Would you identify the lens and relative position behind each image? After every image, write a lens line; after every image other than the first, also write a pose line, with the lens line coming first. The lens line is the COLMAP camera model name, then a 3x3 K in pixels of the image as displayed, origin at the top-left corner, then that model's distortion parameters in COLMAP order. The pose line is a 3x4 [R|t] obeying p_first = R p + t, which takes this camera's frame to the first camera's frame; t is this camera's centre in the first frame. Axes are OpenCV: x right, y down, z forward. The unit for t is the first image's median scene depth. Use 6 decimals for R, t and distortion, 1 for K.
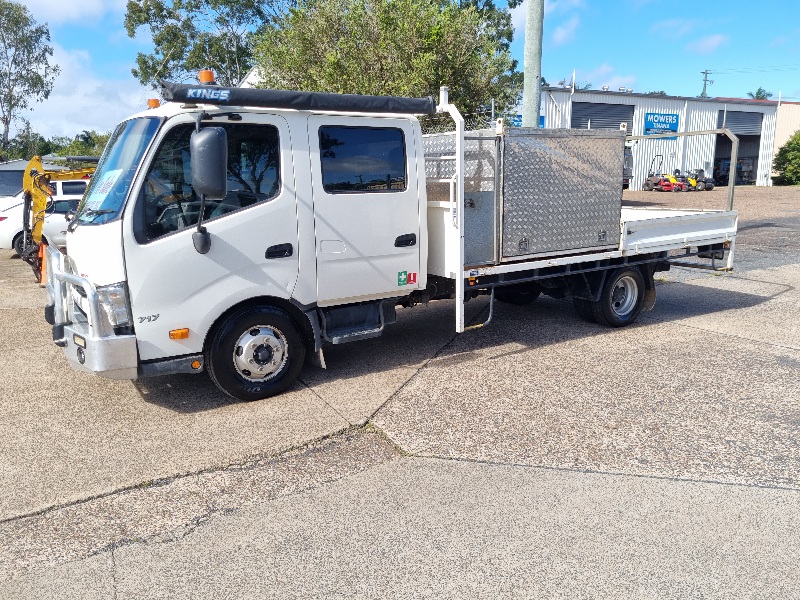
lens RADIAL K [[602.4, 0, 399.7], [0, 602.4, 299.2], [0, 0, 1]] dist [0.024088, -0.000896]
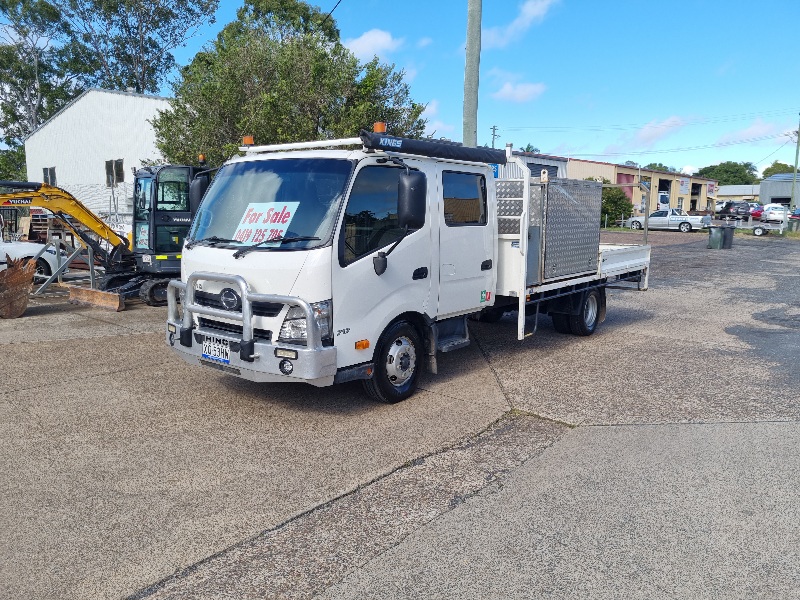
lens RADIAL K [[602.4, 0, 399.7], [0, 602.4, 299.2], [0, 0, 1]] dist [0.024088, -0.000896]
pose [[0.947833, -0.018777, 0.318213, -0.556245], [0.036873, 0.998021, -0.050938, 0.027276], [-0.316626, 0.060014, 0.946650, -0.099152]]
